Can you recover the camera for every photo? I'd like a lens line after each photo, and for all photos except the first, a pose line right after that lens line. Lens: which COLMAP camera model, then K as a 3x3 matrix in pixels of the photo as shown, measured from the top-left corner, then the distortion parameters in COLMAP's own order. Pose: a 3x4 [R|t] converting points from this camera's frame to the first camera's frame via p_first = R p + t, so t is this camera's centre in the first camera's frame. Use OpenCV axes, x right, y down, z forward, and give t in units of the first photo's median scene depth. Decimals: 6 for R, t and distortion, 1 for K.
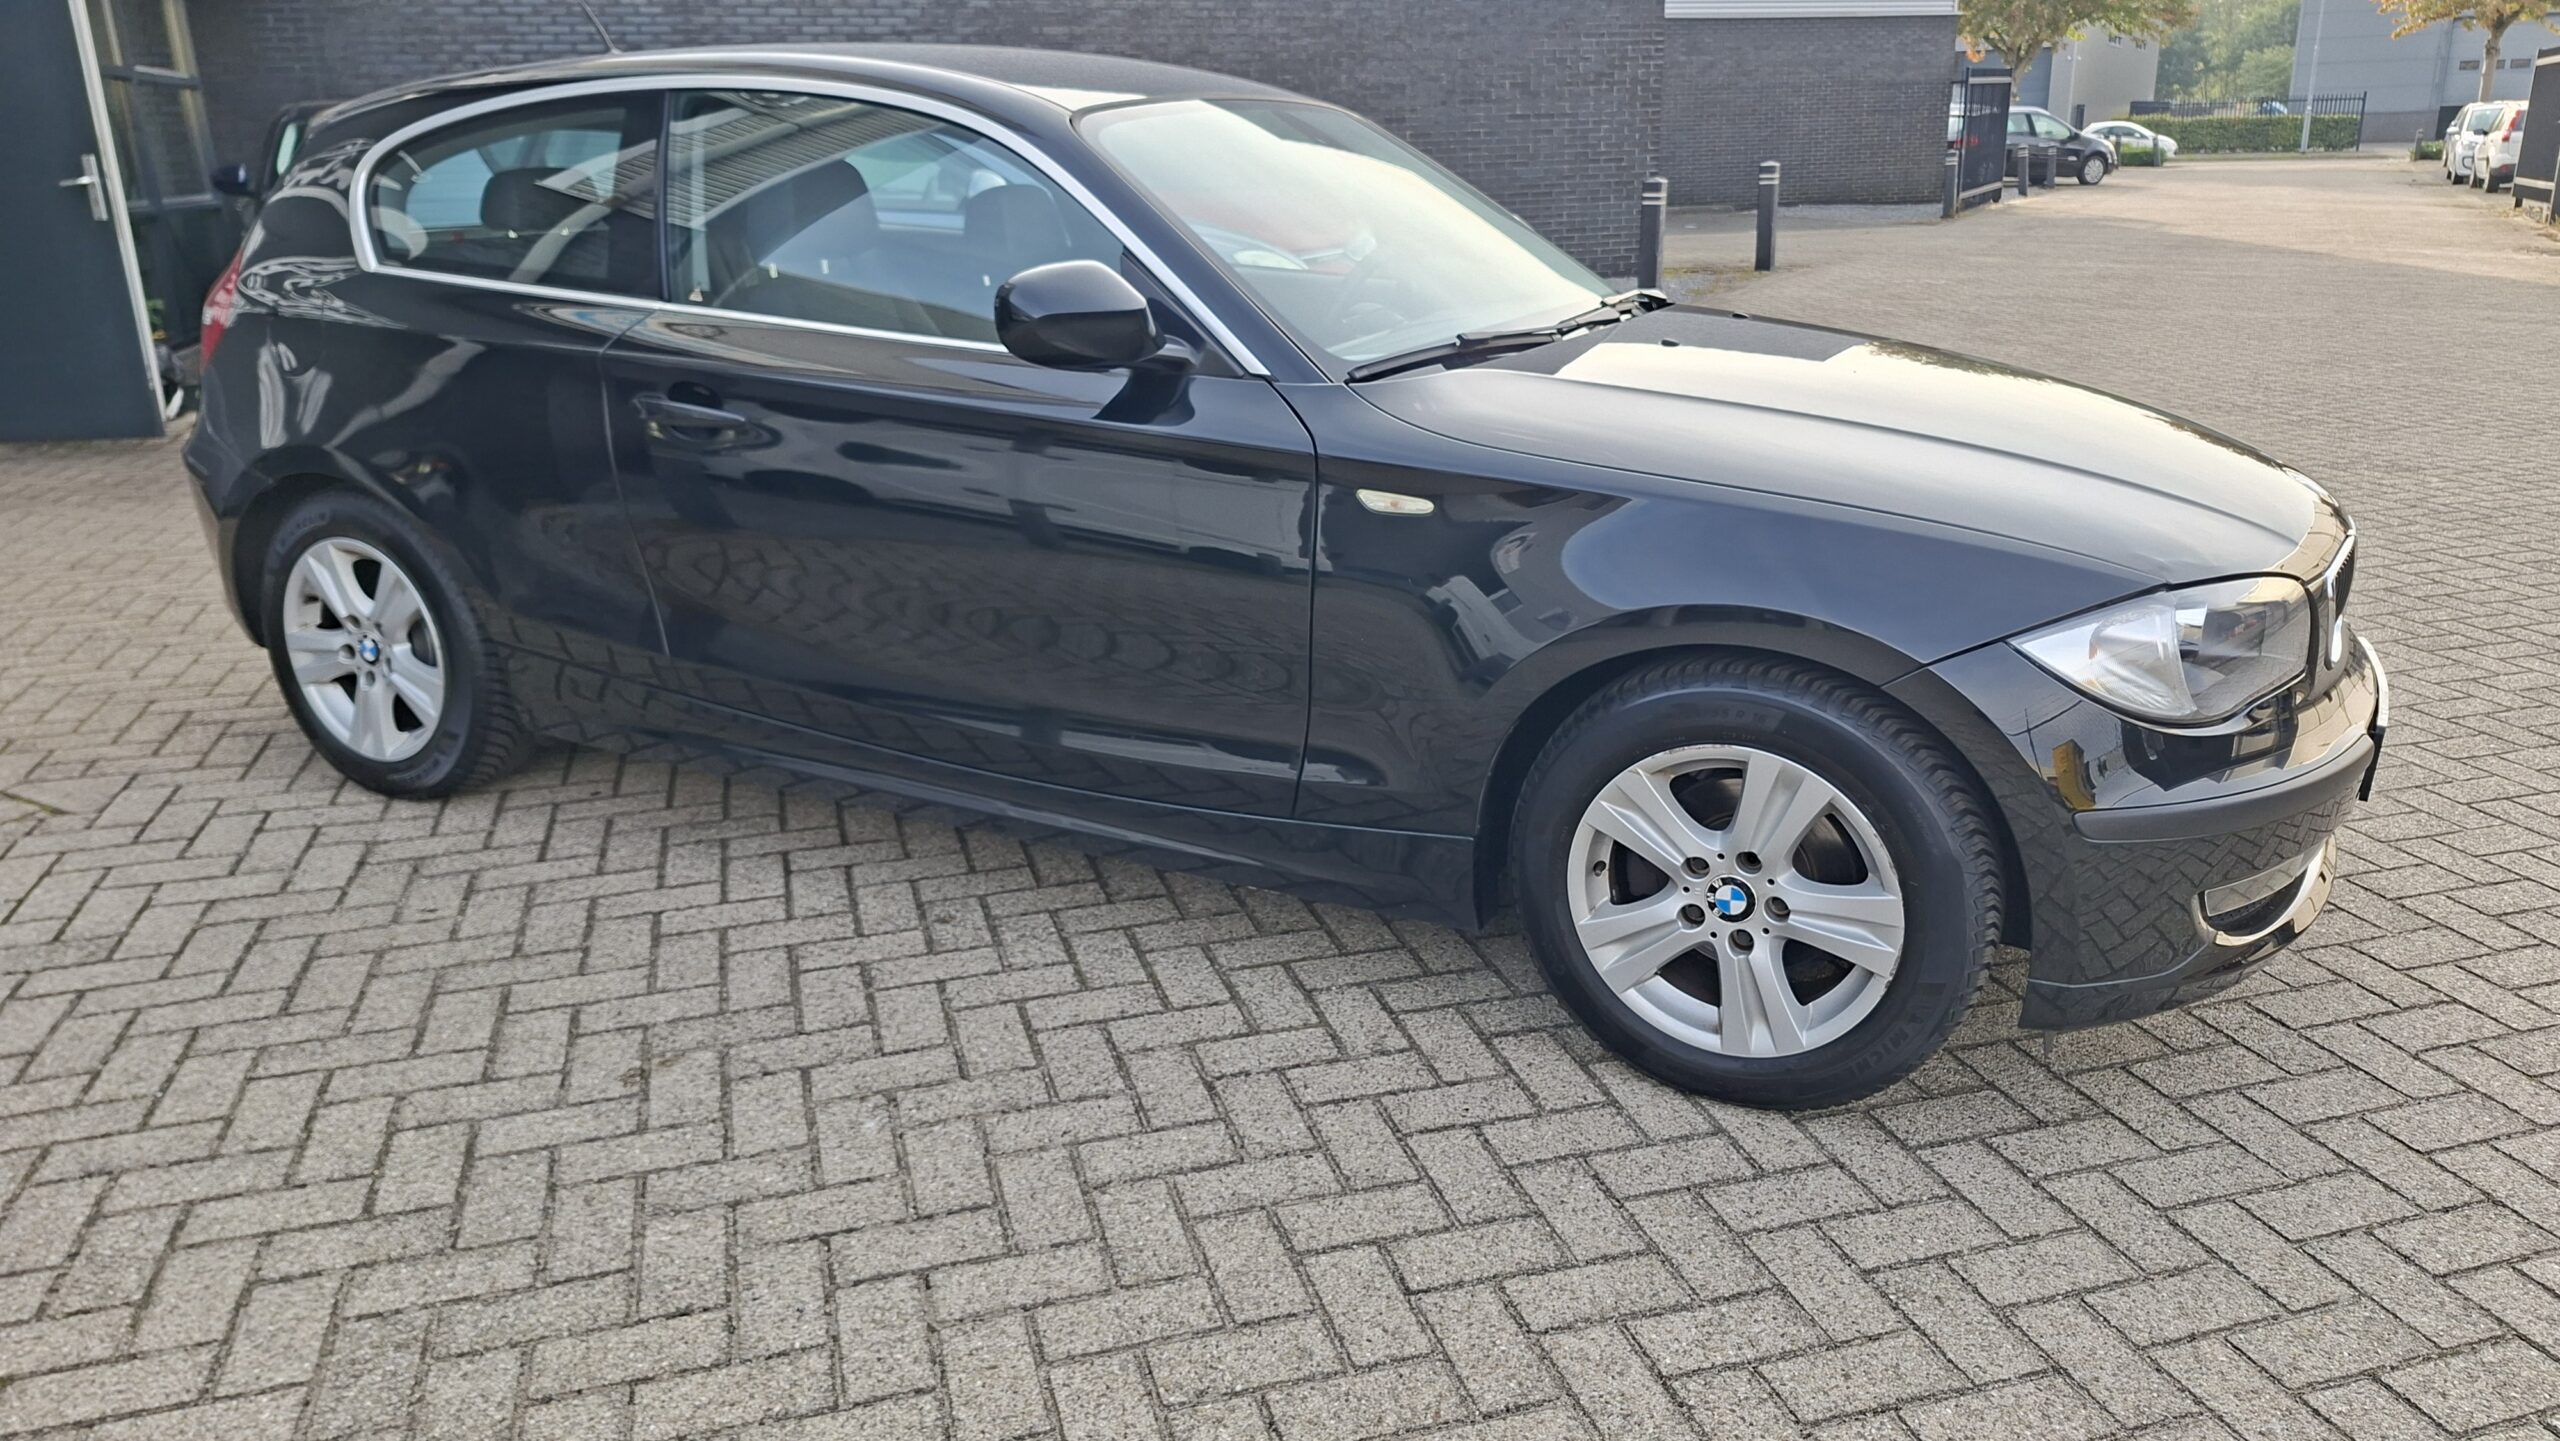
lens RADIAL K [[1760.9, 0, 1312.8], [0, 1760.9, 675.7], [0, 0, 1]] dist [0.072742, -0.080397]
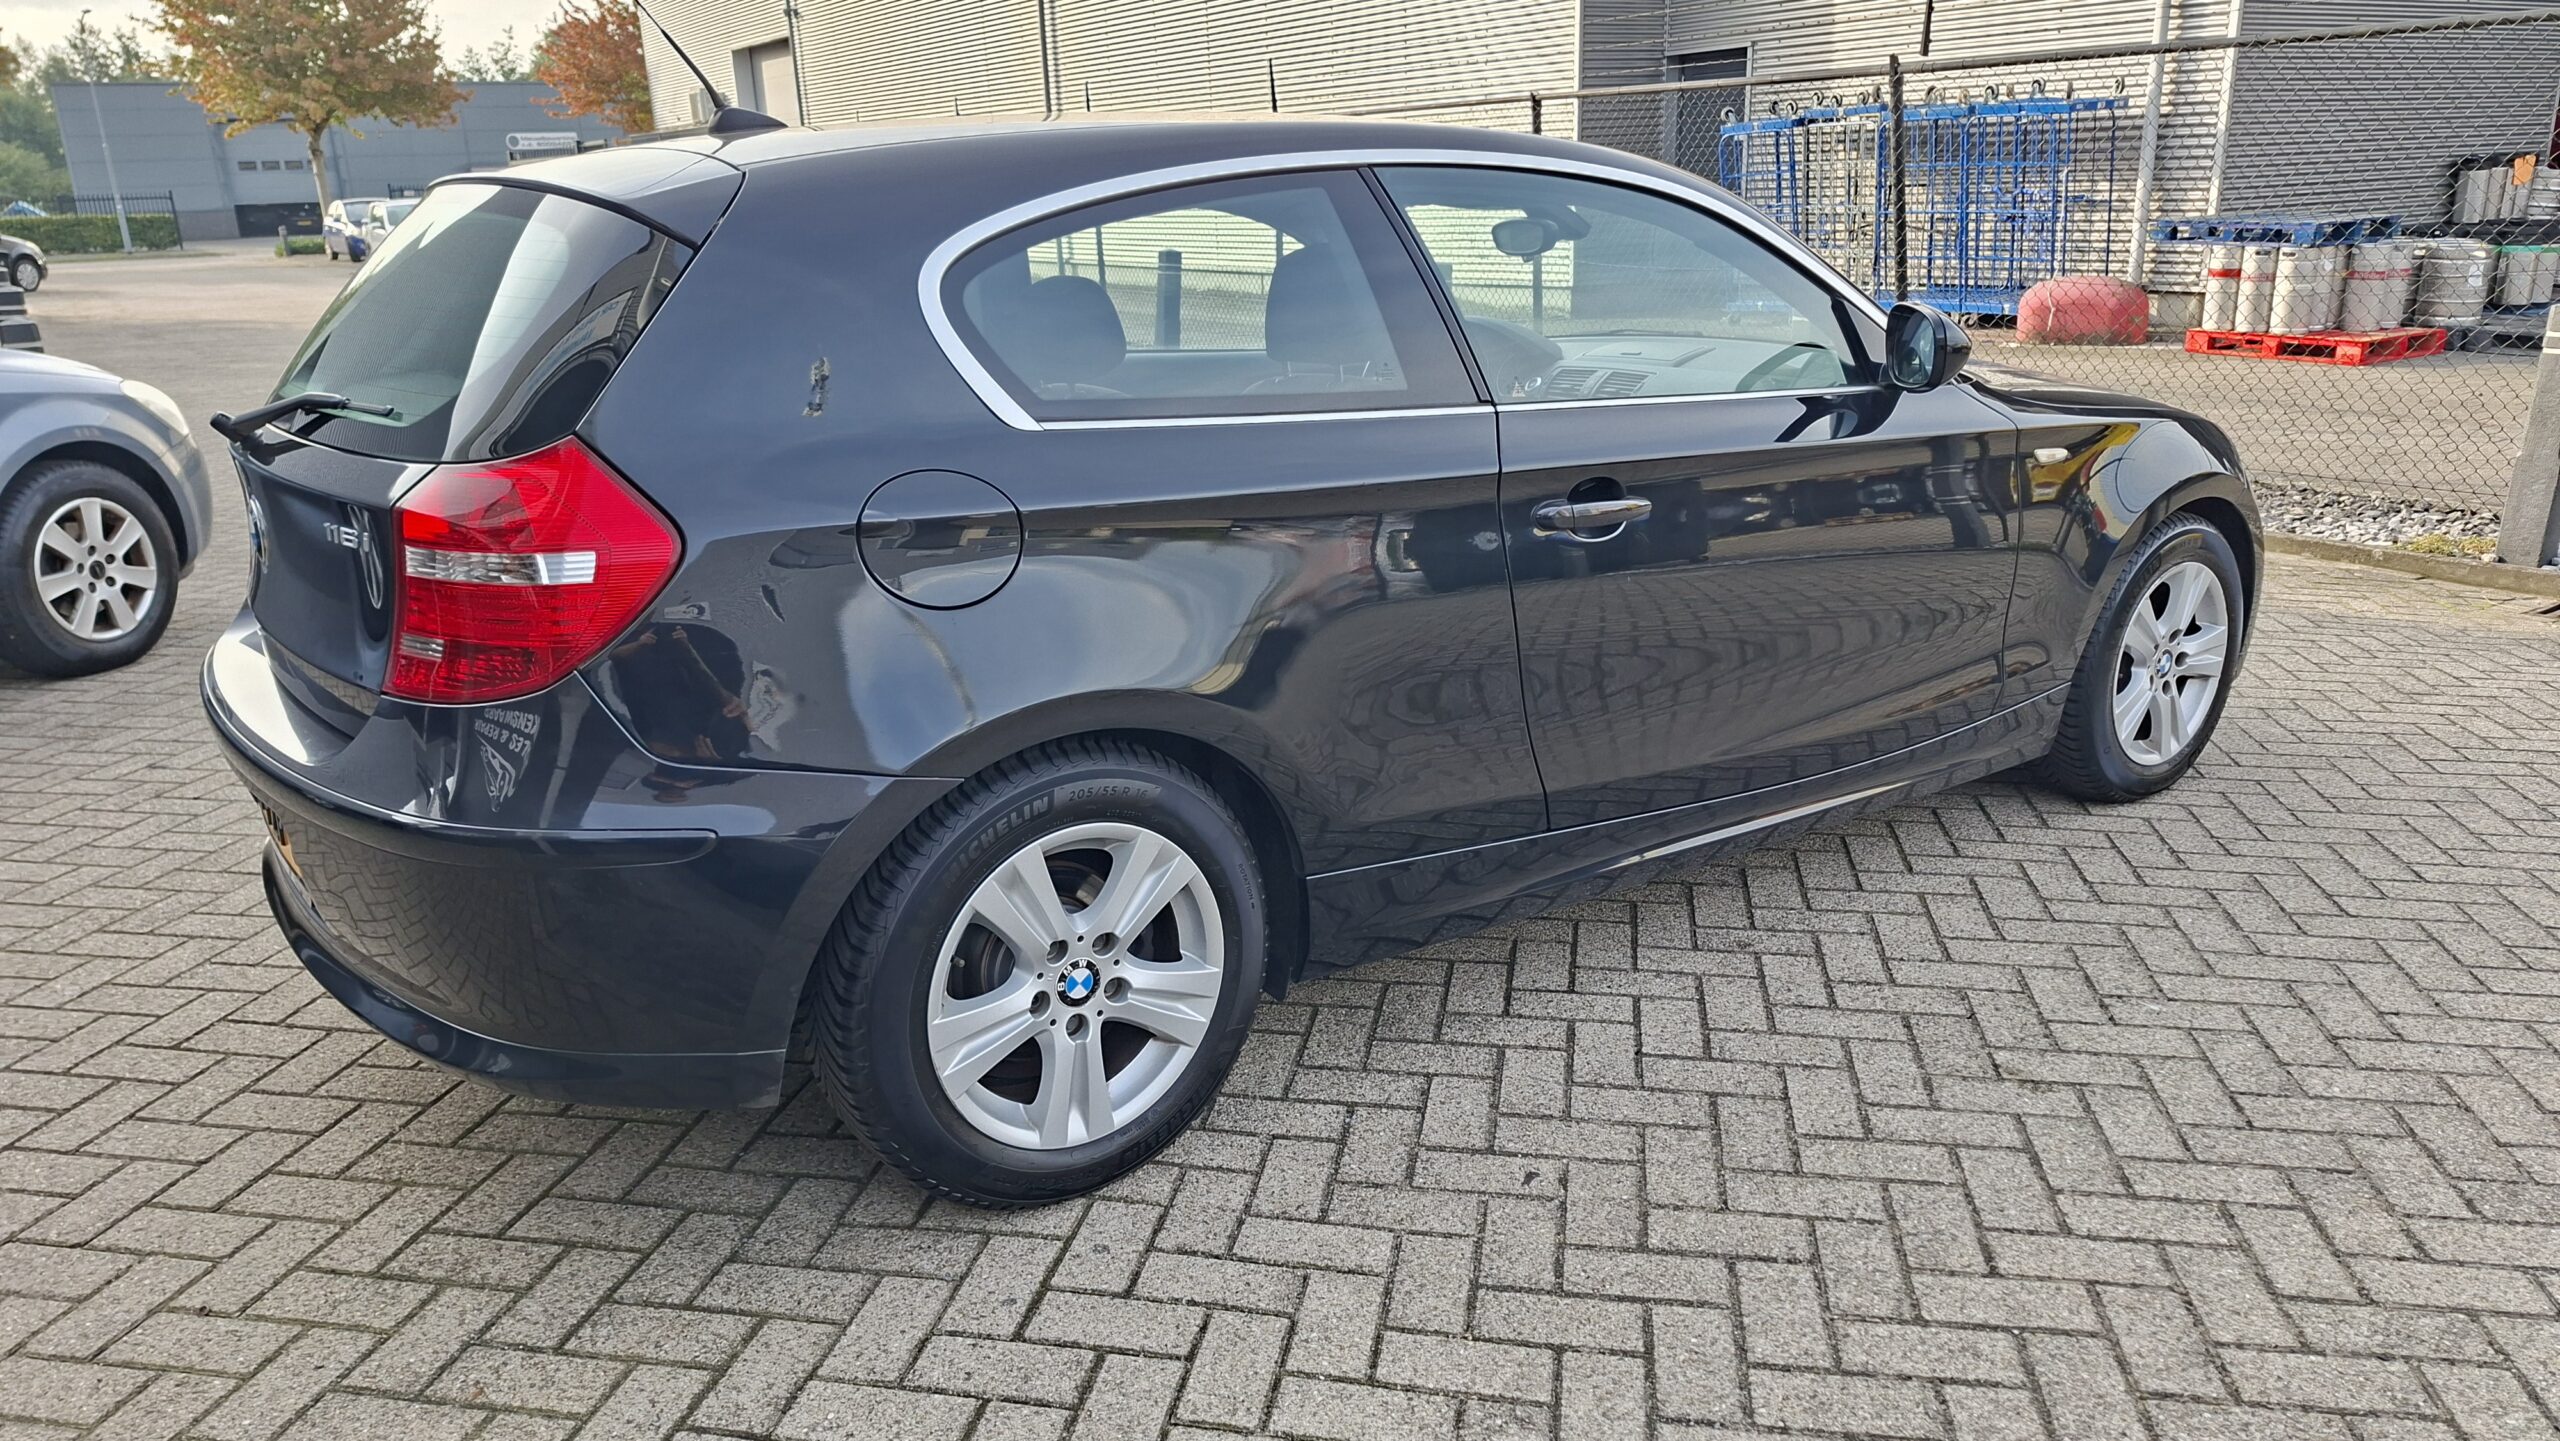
lens RADIAL K [[1760.9, 0, 1268.9], [0, 1760.9, 717.4], [0, 0, 1]] dist [0.072742, -0.080397]
pose [[0.466067, -0.248704, 0.849075, -1.267820], [0.273869, 0.953098, 0.128844, -0.214647], [-0.841295, 0.172485, 0.512319, 0.712980]]
